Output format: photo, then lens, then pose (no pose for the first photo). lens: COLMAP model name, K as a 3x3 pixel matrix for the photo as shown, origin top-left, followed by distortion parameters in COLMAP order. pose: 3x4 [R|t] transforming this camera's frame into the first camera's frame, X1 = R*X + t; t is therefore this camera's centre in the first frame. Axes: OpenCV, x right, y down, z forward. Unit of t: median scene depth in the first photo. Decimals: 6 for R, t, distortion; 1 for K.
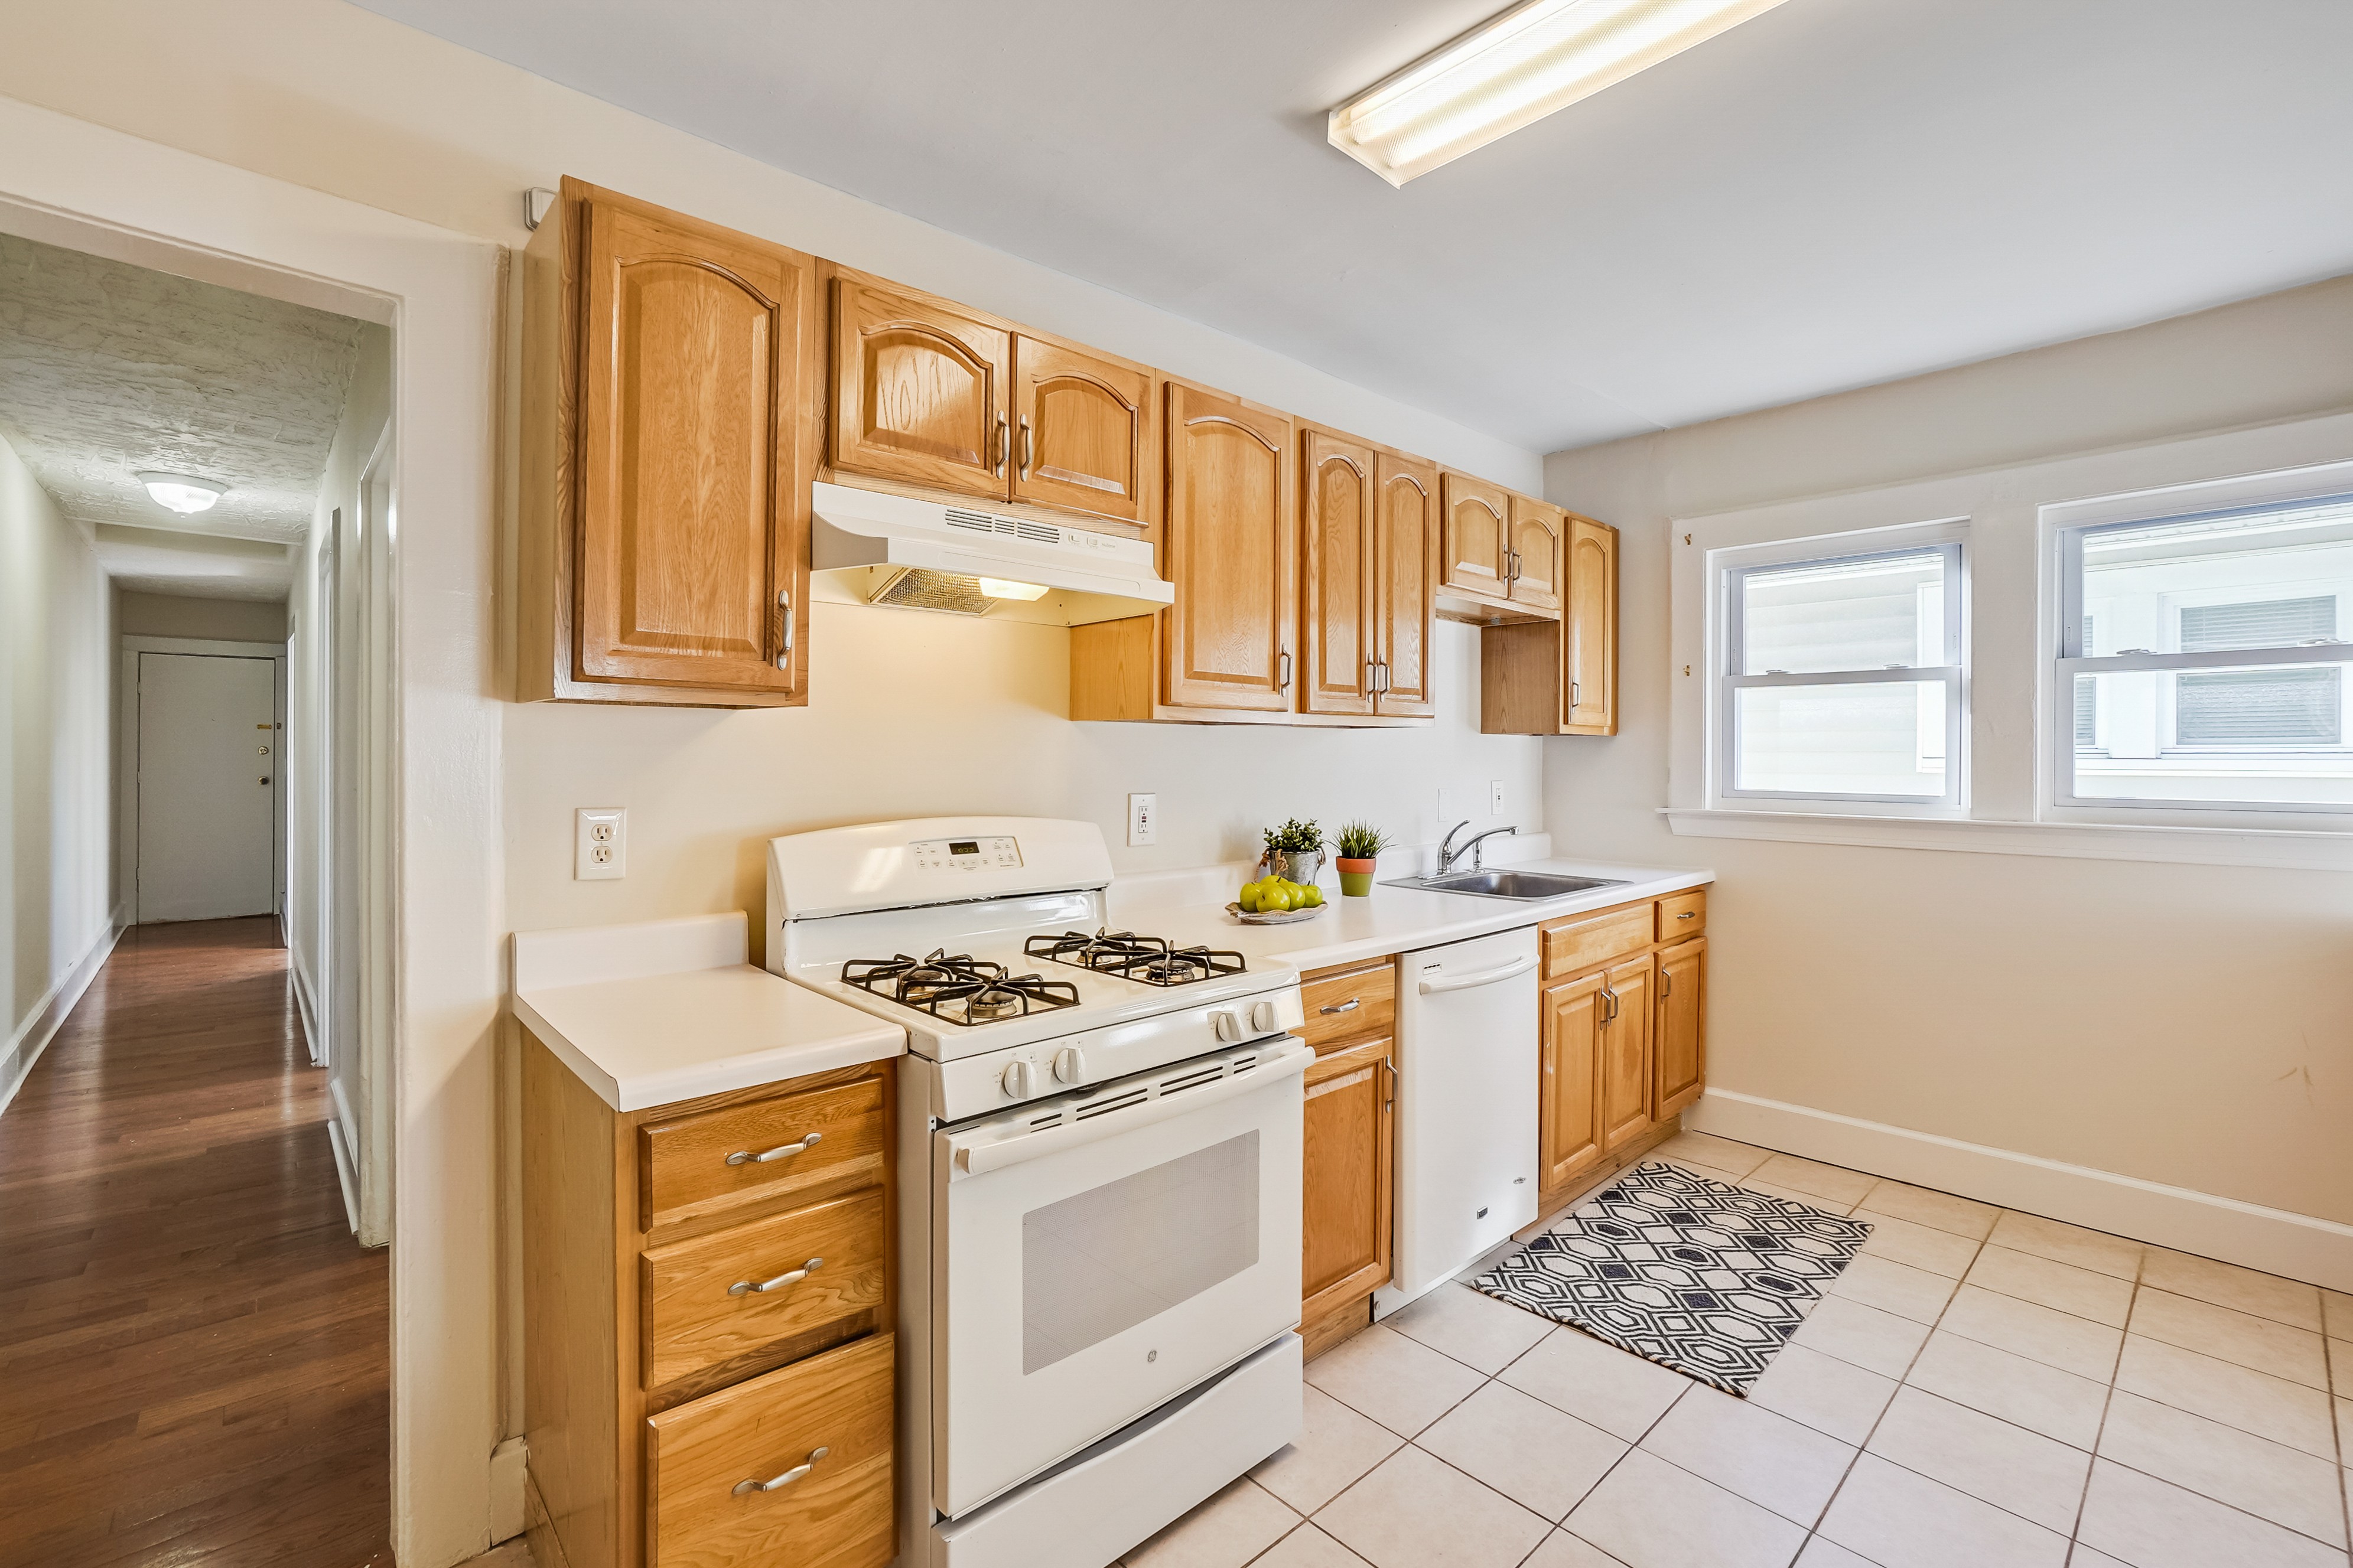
lens RADIAL K [[1103.7, 0, 1172.6], [0, 1103.7, 760.9], [0, 0, 1]] dist [0.047615, 0.000165]
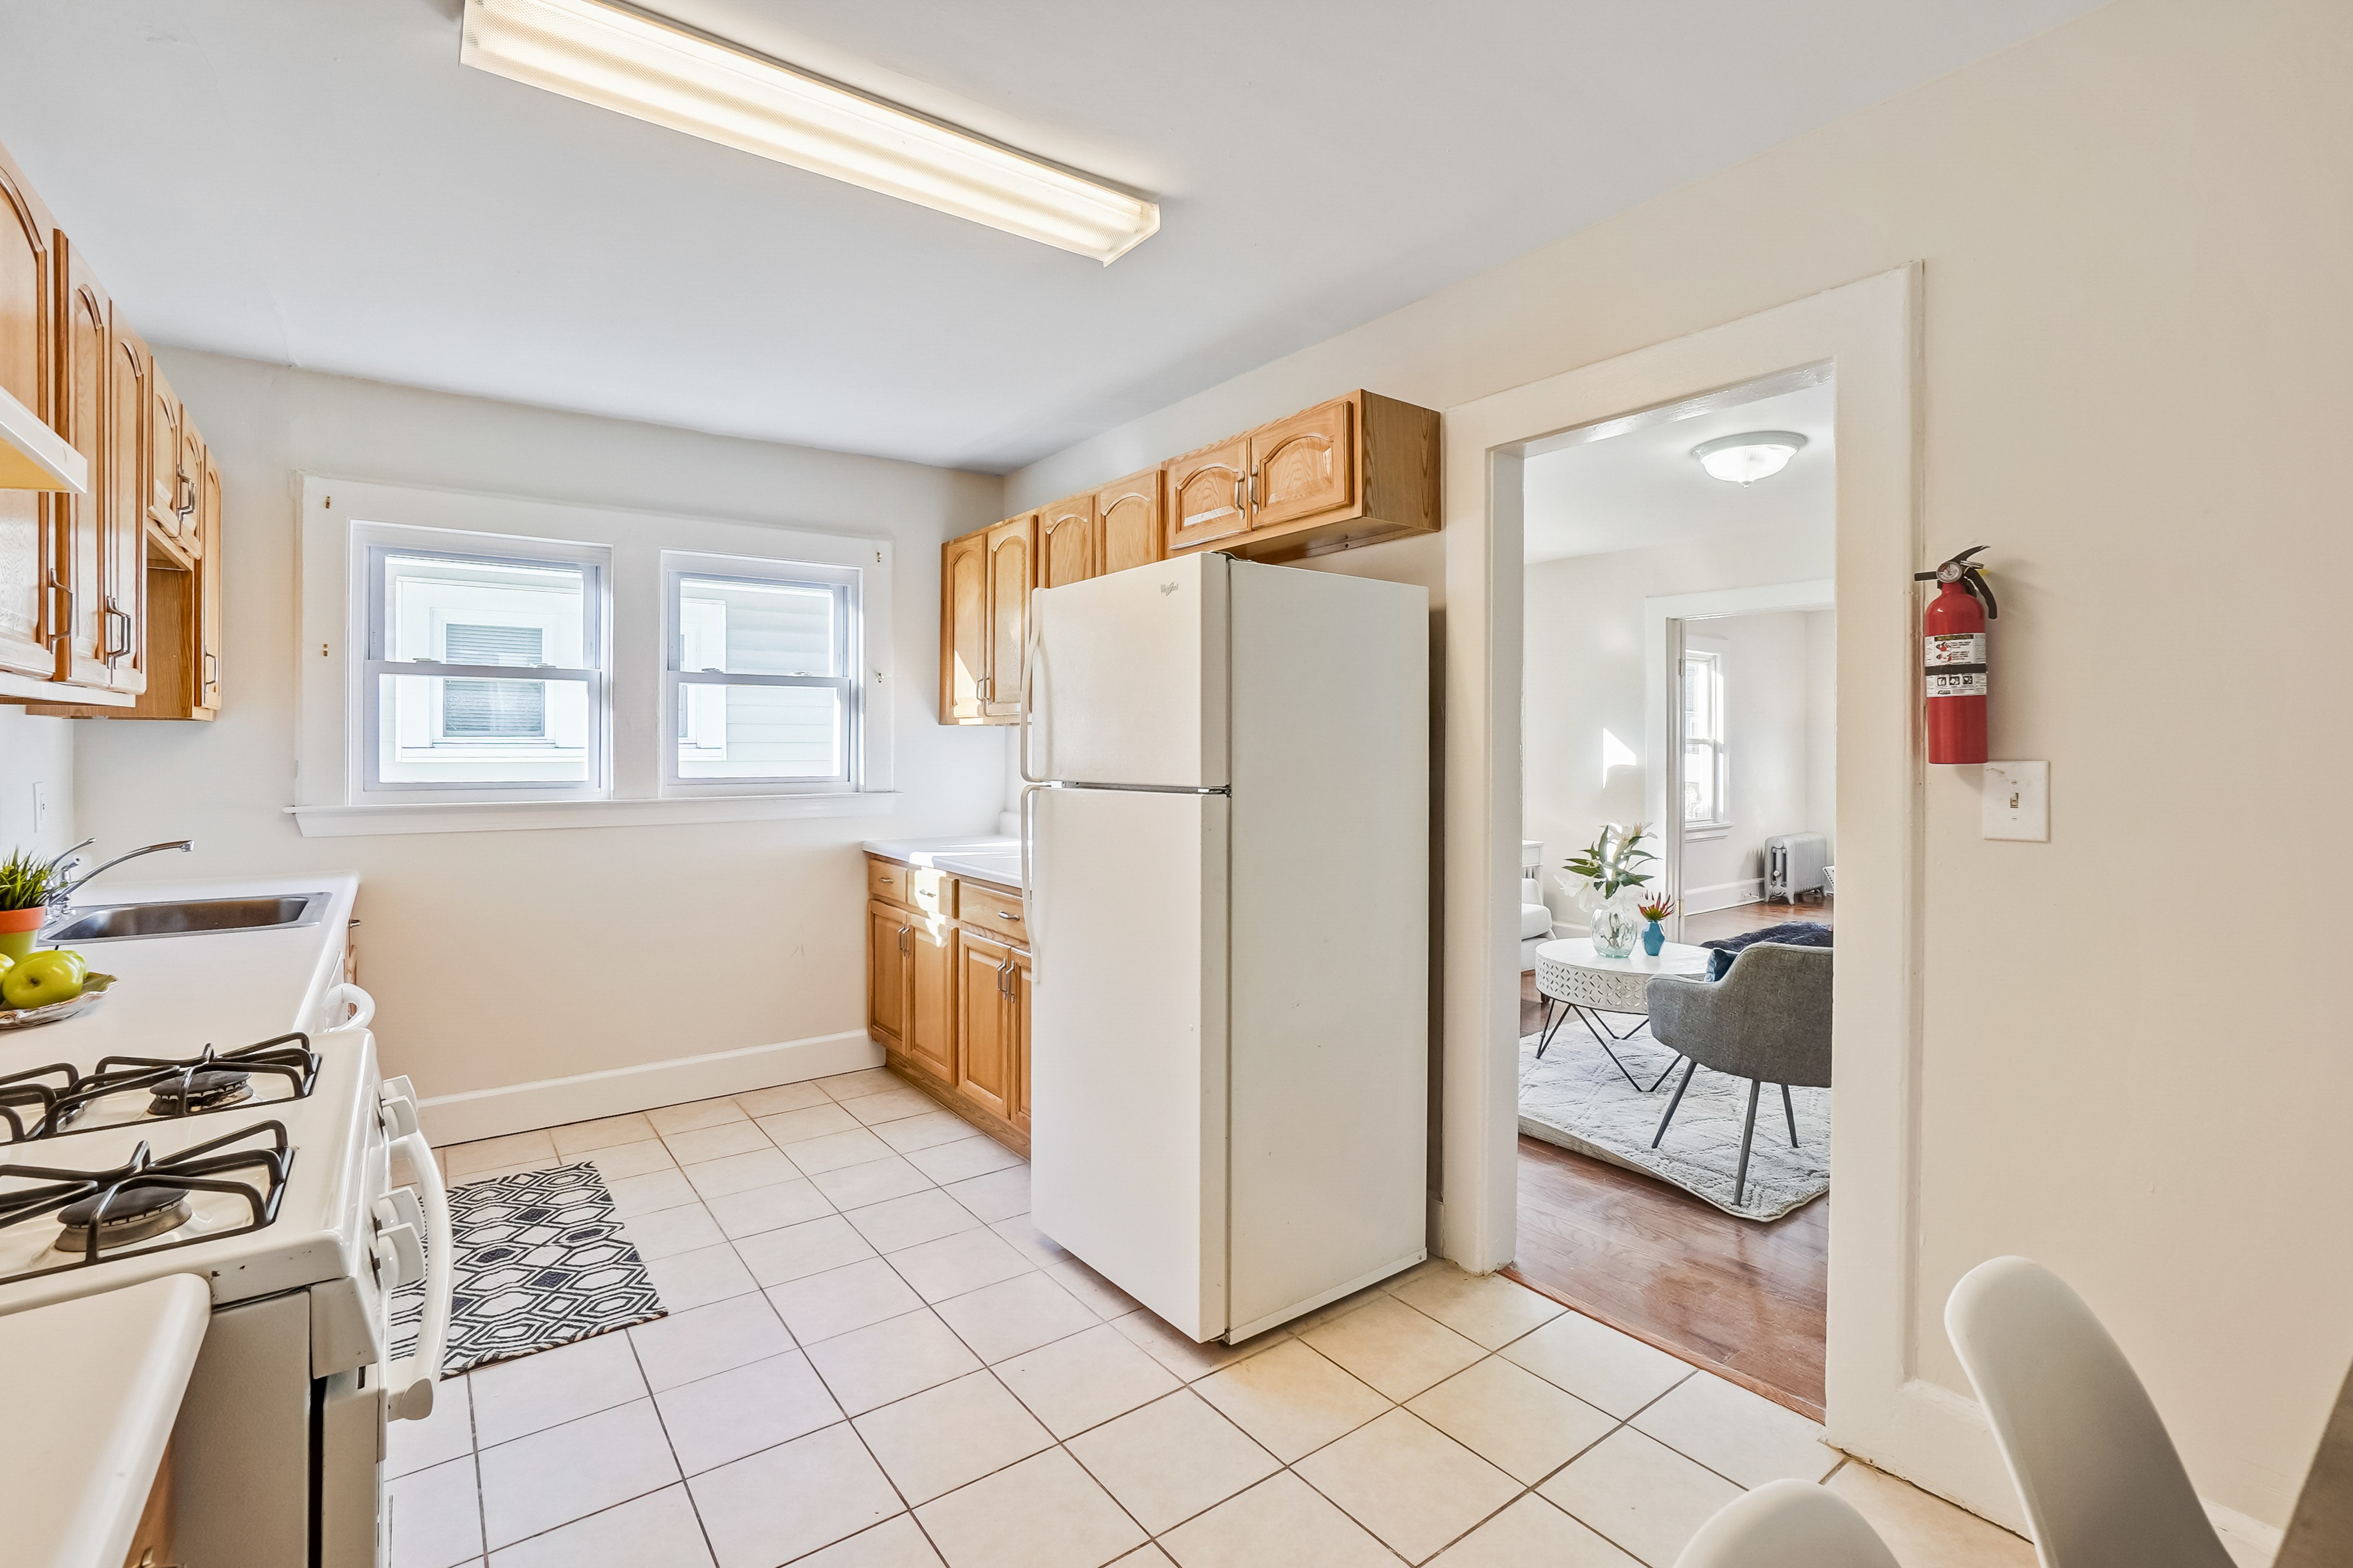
lens RADIAL K [[1065.7, 0, 1226.3], [0, 1065.7, 755.7], [0, 0, 1]] dist [-0.002629, -0.000127]
pose [[0.124540, -0.008587, 0.992177, -0.338336], [0.008657, 0.999934, 0.007567, 0.002575], [-0.992177, 0.007647, 0.124606, 0.225239]]
